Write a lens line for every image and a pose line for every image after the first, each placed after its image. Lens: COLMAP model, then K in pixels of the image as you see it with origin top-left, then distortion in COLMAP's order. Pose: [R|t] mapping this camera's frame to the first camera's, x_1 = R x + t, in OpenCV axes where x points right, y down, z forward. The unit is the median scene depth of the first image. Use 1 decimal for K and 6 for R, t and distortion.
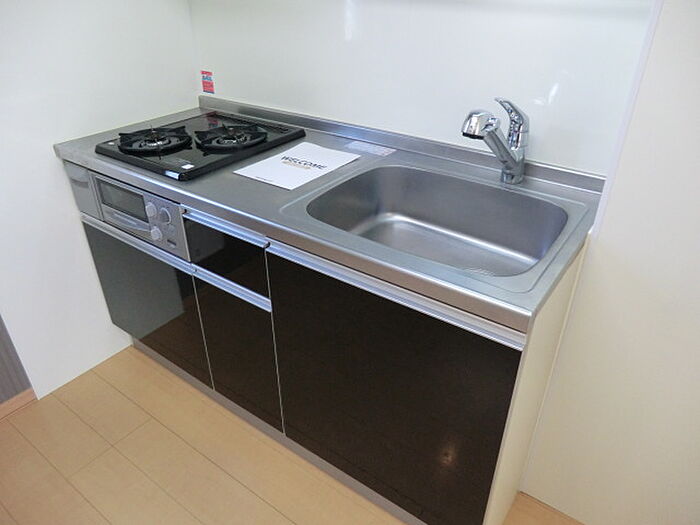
lens RADIAL K [[513.9, 0, 345.5], [0, 513.9, 267.5], [0, 0, 1]] dist [-0.045870, 0.049820]
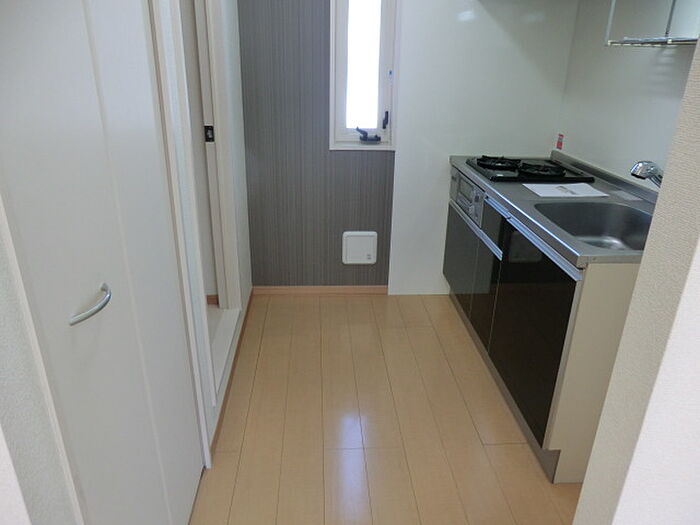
lens RADIAL K [[513.9, 0, 350.6], [0, 513.9, 261.3], [0, 0, 1]] dist [-0.045870, 0.049820]
pose [[0.644884, 0.308484, -0.699258, 0.587779], [-0.419723, 0.907555, 0.013290, 0.226233], [0.638715, 0.284925, 0.714746, -0.416570]]
